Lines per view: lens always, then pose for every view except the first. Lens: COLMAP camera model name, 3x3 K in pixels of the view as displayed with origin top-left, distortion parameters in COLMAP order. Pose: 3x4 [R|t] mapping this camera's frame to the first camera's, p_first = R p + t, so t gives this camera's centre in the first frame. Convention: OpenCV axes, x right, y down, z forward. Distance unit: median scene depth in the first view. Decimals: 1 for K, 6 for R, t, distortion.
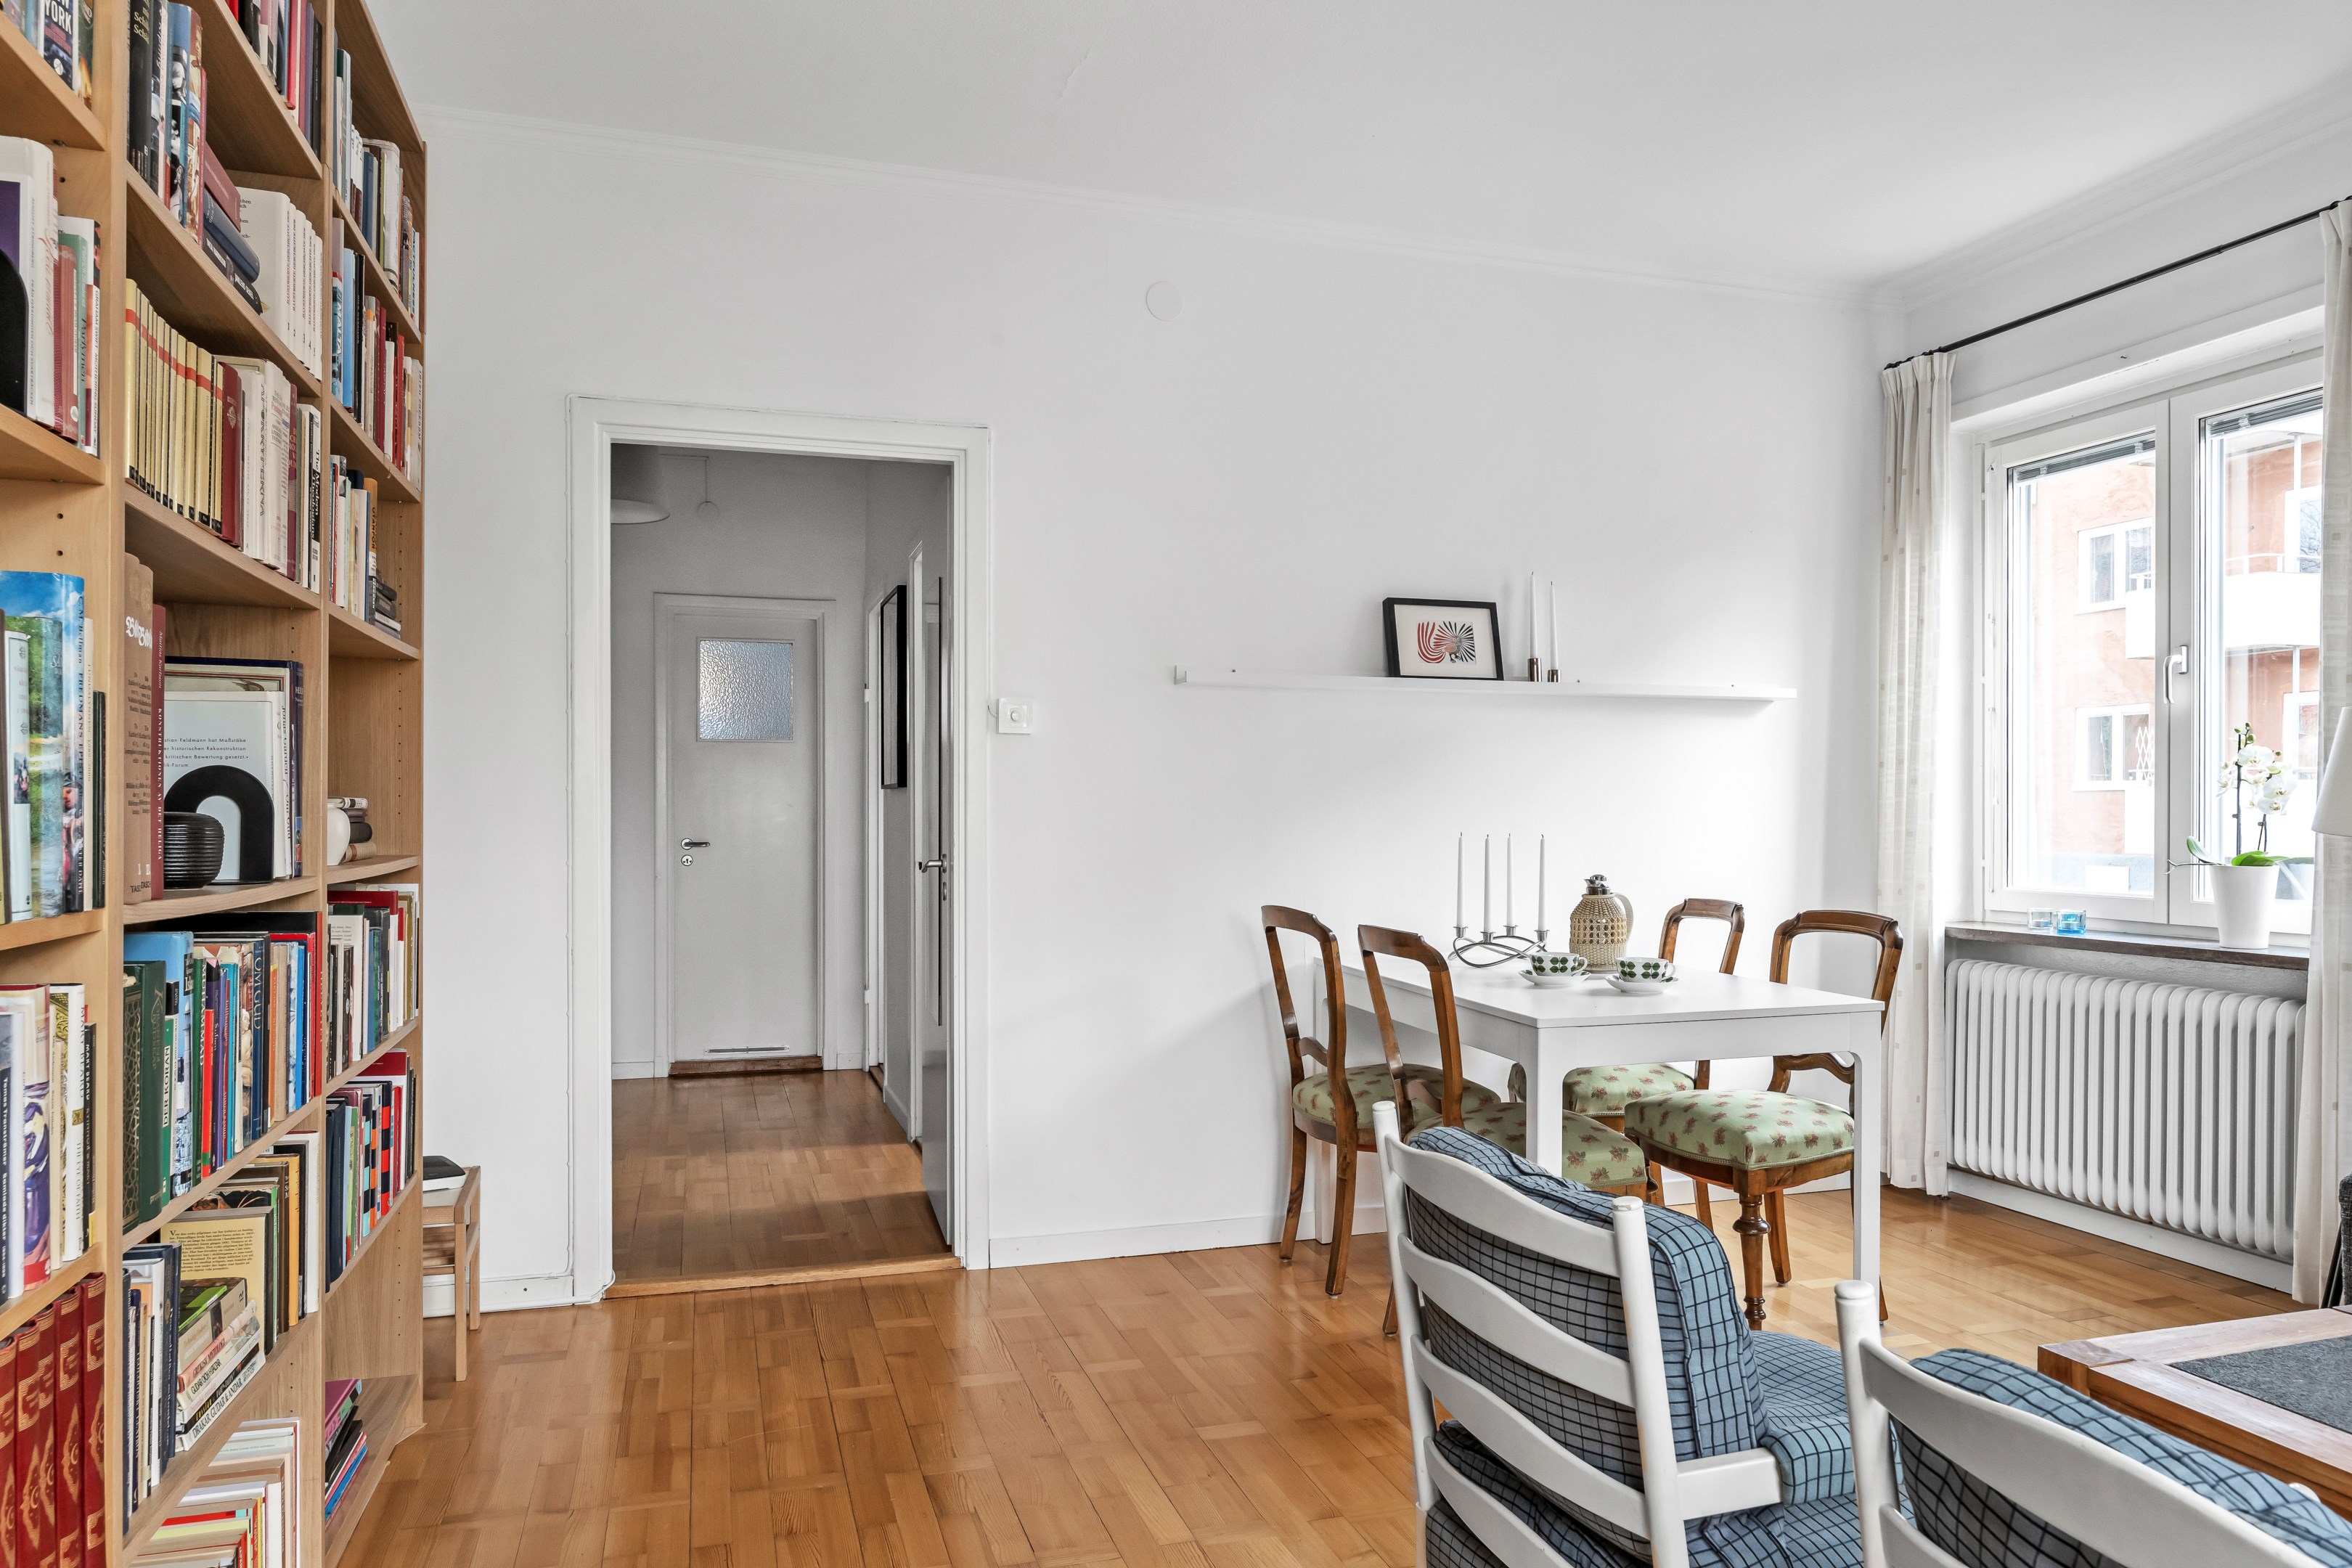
lens RADIAL K [[1548.1, 0, 1179.5], [0, 1548.1, 799.2], [0, 0, 1]] dist [-0.001001, 0.000375]
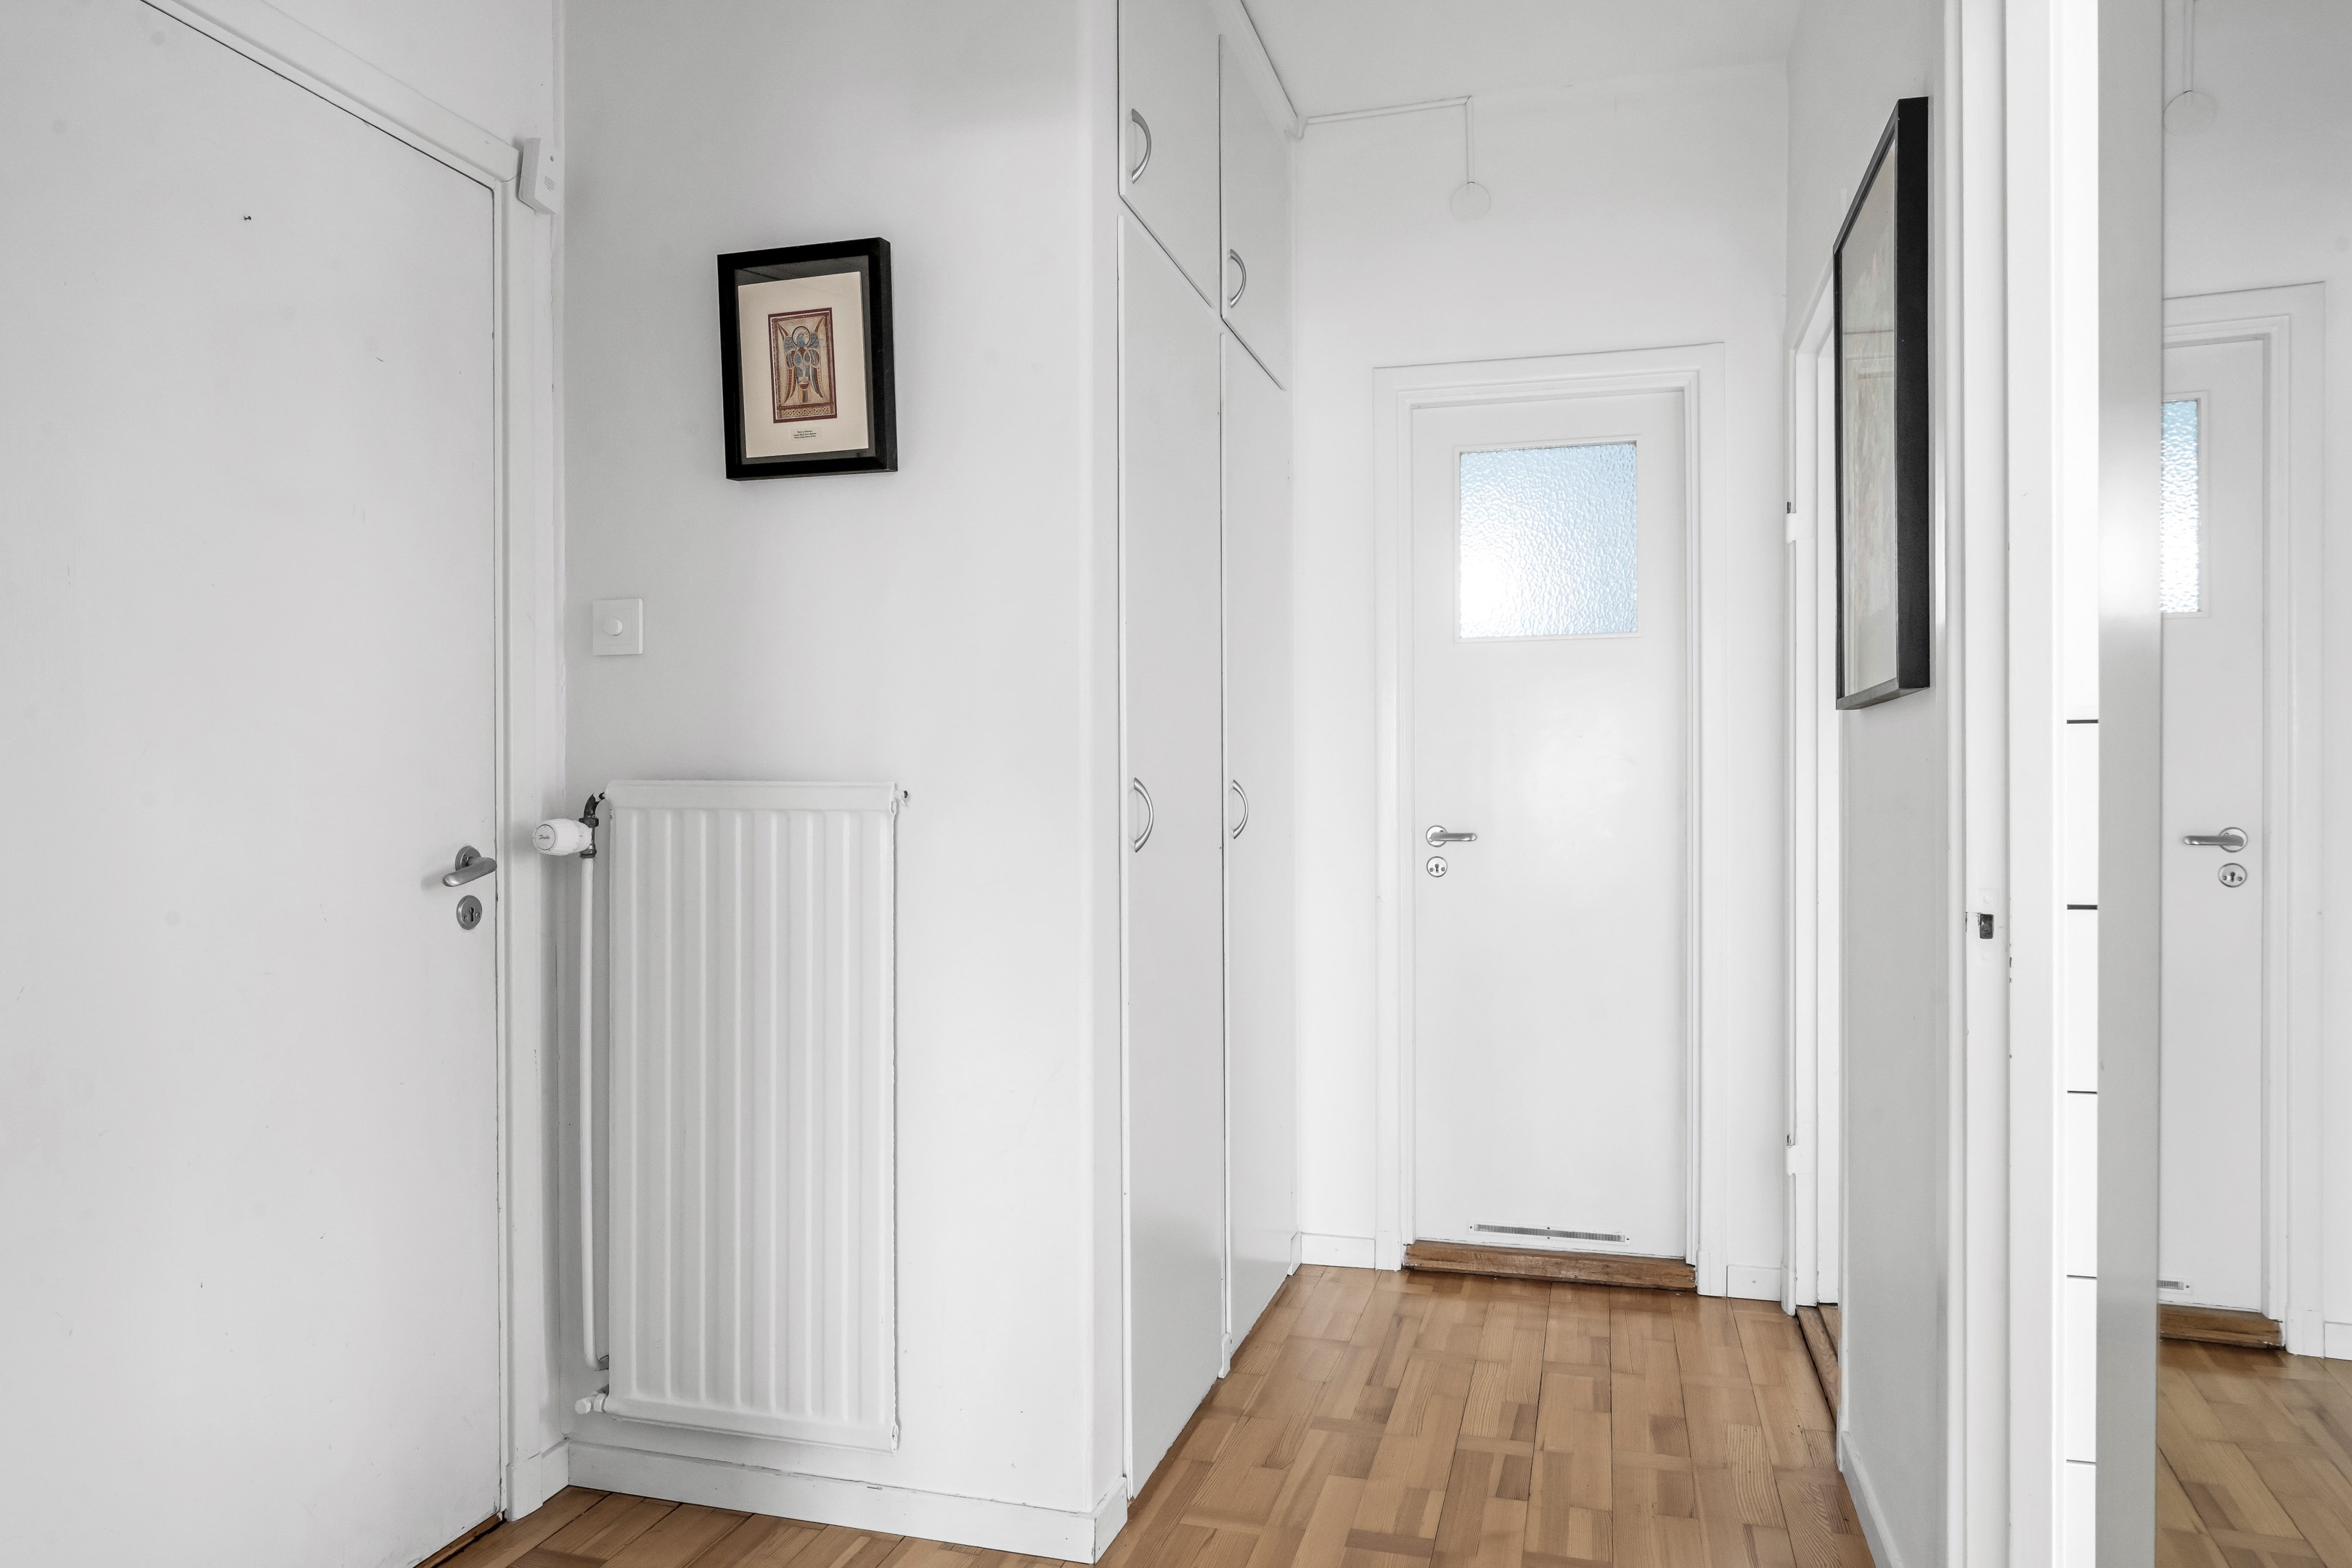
lens RADIAL K [[1548.1, 0, 1176.4], [0, 1548.1, 791.7], [0, 0, 1]] dist [-0.001001, 0.000375]
pose [[0.845383, 0.000578, -0.534160, -0.107435], [0.003183, 0.999976, 0.006119, 0.010020], [0.534151, -0.006873, 0.845361, 0.496074]]
